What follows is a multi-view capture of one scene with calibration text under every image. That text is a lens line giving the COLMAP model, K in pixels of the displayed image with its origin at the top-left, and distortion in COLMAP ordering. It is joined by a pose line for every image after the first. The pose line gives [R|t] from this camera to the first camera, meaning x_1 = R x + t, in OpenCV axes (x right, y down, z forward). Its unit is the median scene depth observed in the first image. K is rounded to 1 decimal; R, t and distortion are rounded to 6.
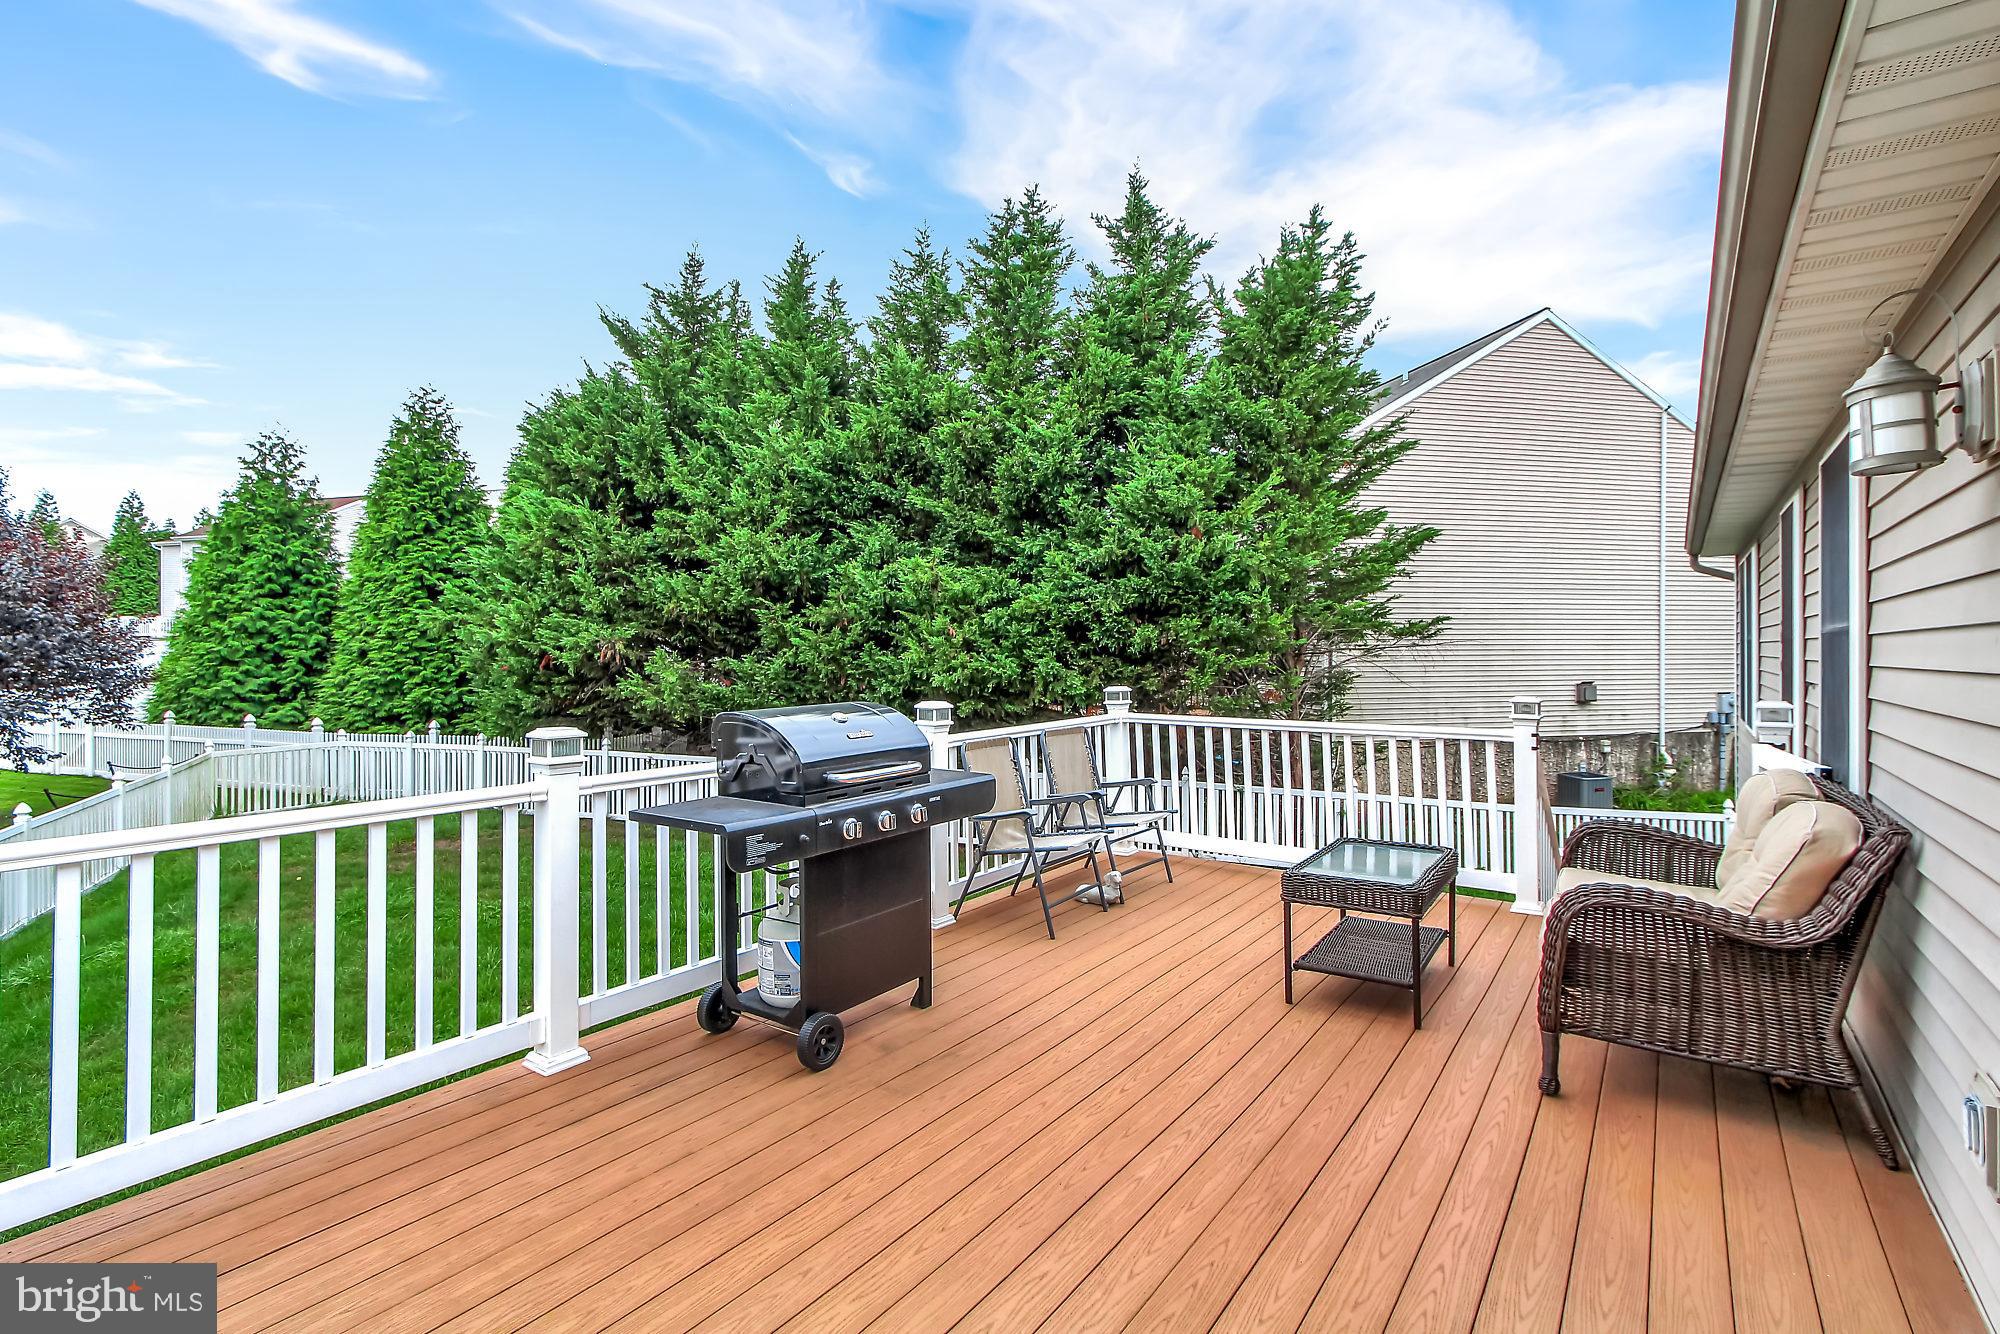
lens RADIAL K [[877.5, 0, 999.7], [0, 877.5, 673.0], [0, 0, 1]] dist [-0.016865, -0.001307]
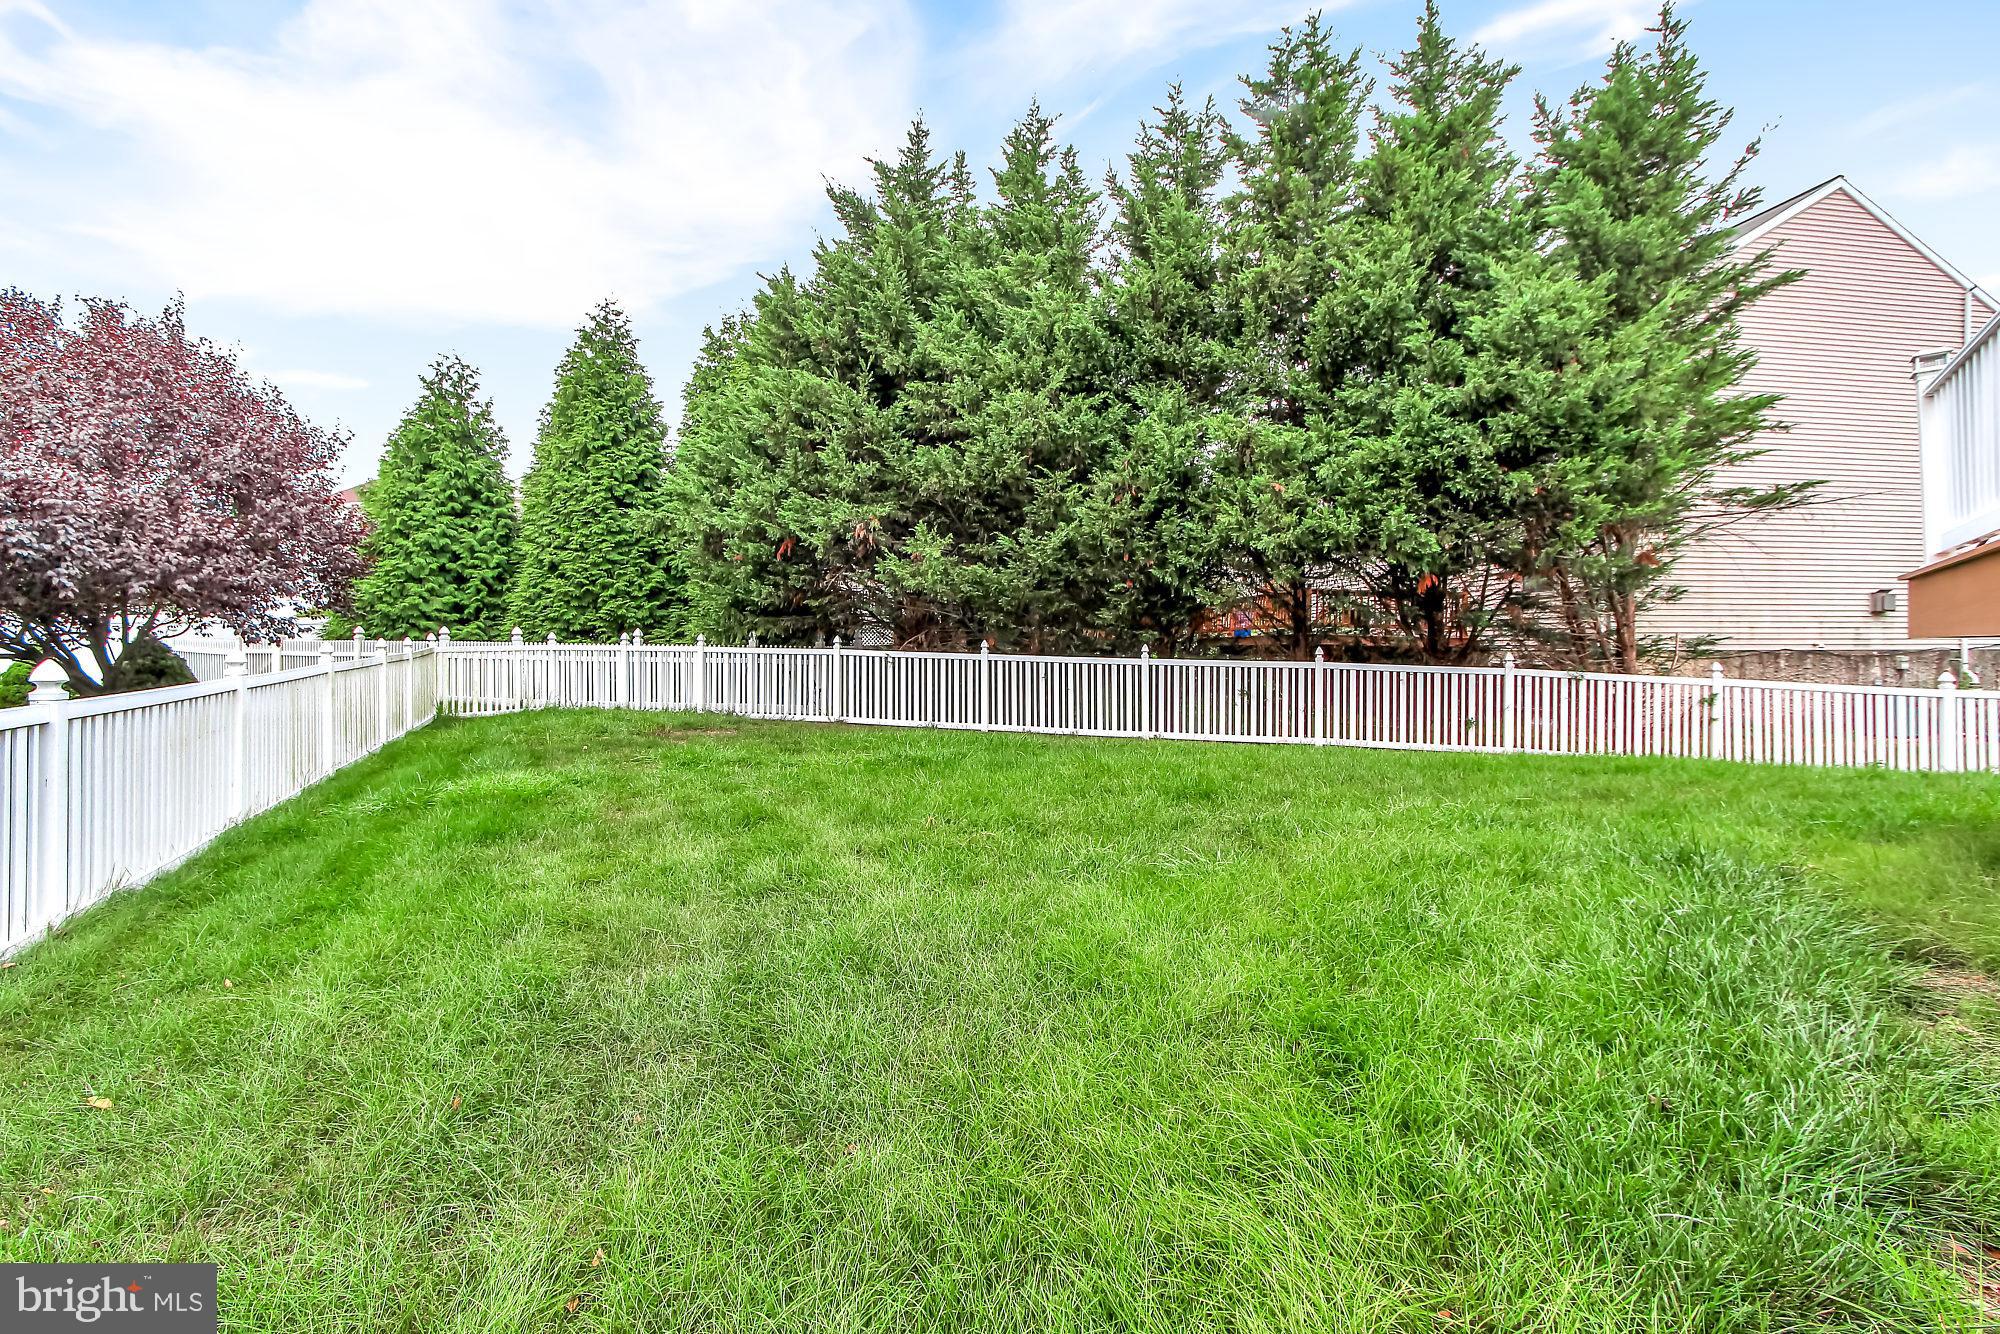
lens RADIAL K [[877.5, 0, 1007.5], [0, 877.5, 656.4], [0, 0, 1]] dist [-0.016865, -0.001307]
pose [[0.998252, 0.000009, -0.059099, -0.225240], [0.000098, 0.999998, 0.001809, 0.099394], [0.059098, -0.001812, 0.998251, 0.078812]]
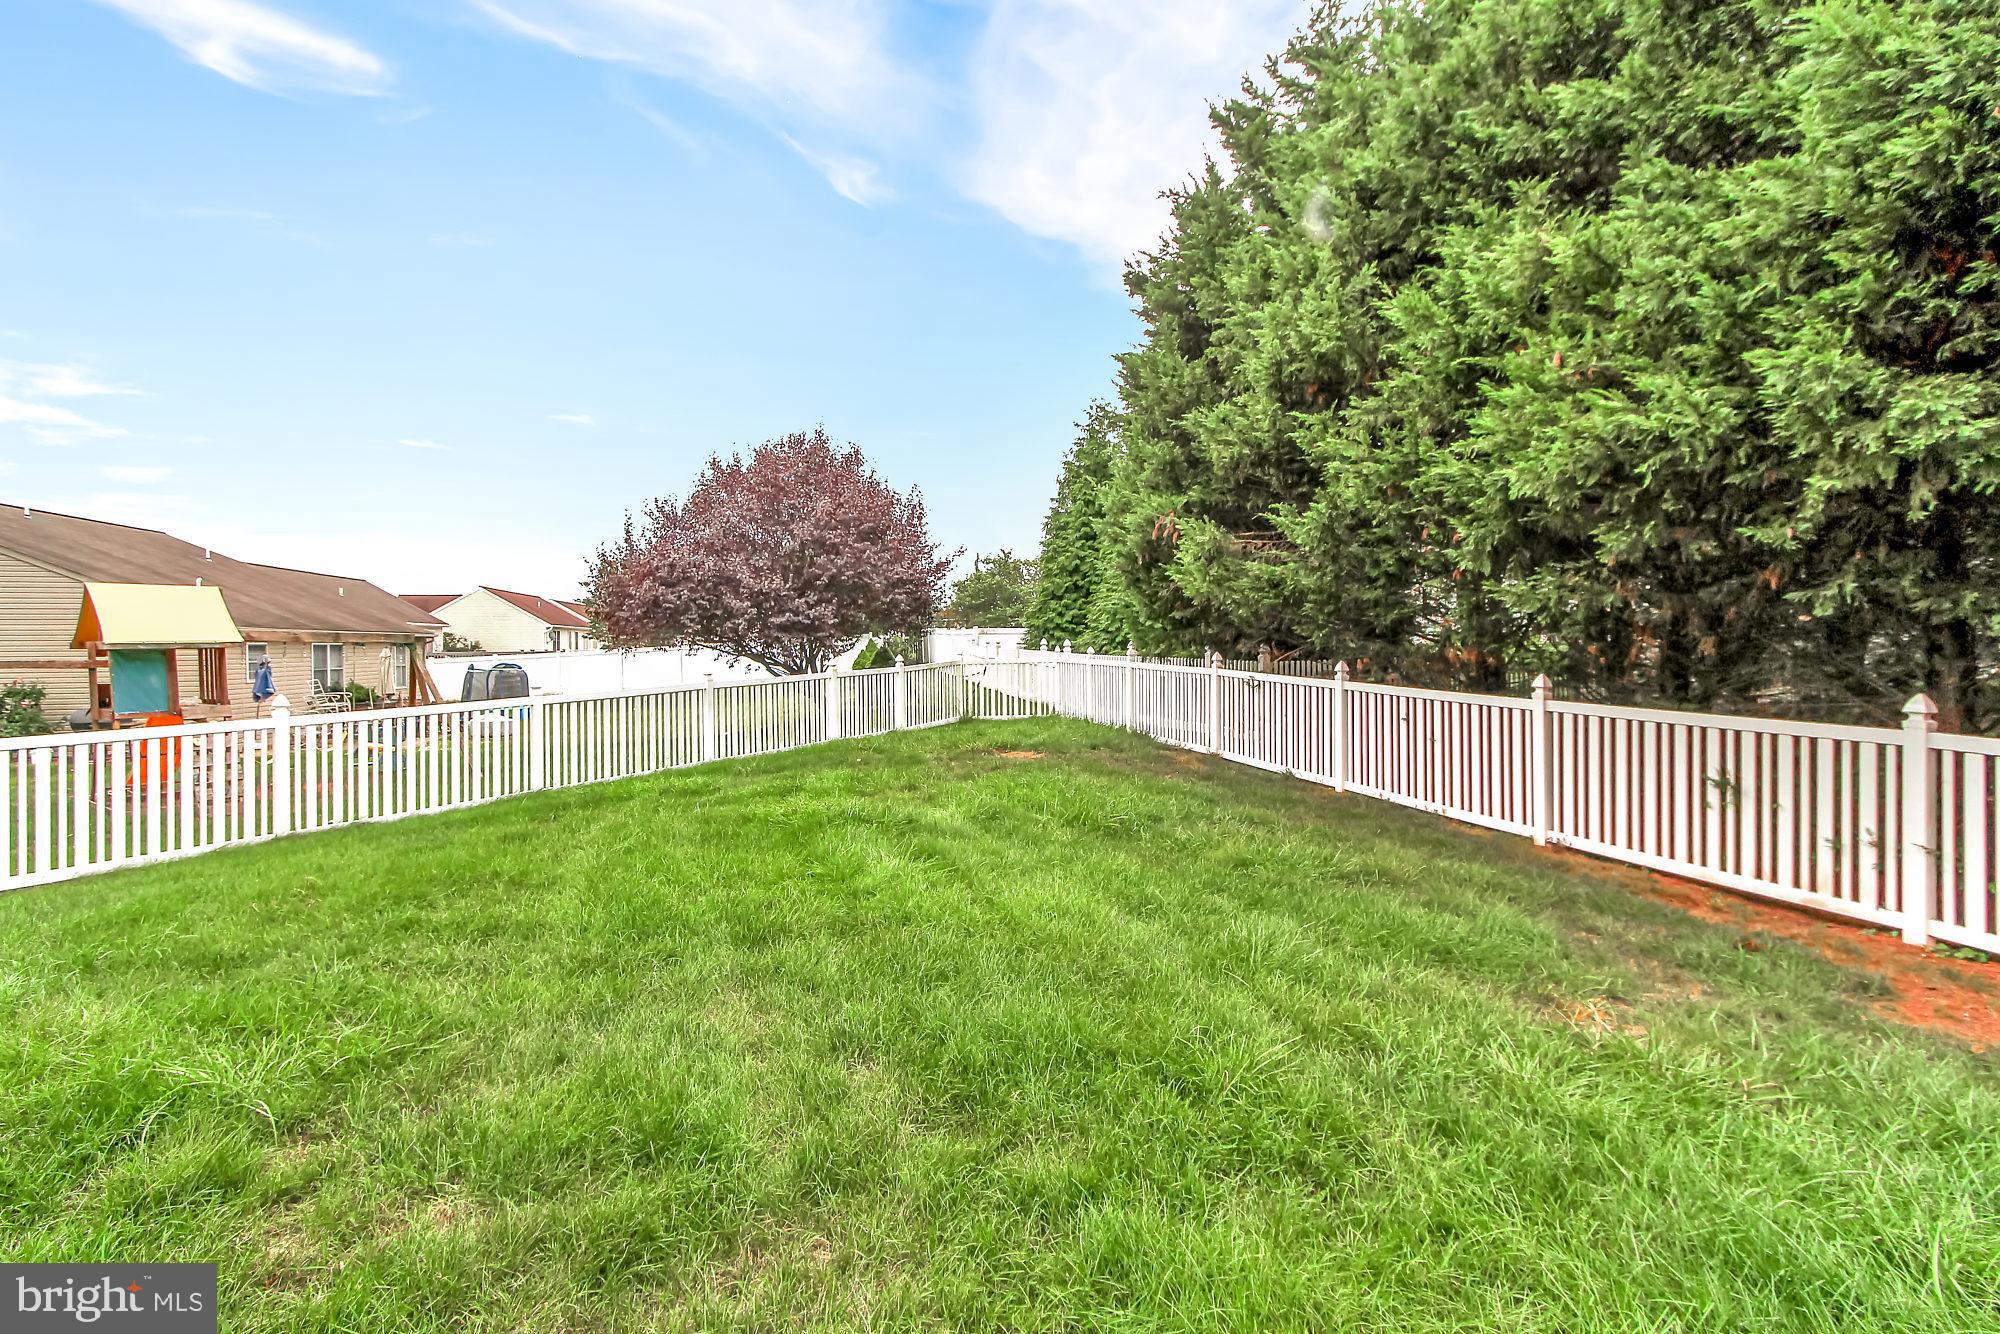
lens RADIAL K [[877.5, 0, 997.5], [0, 877.5, 657.5], [0, 0, 1]] dist [-0.016865, -0.001307]
pose [[0.492374, 0.008421, -0.870343, 0.141468], [0.008651, 0.999856, 0.014568, 0.069896], [0.870341, -0.014702, 0.492230, 0.478546]]
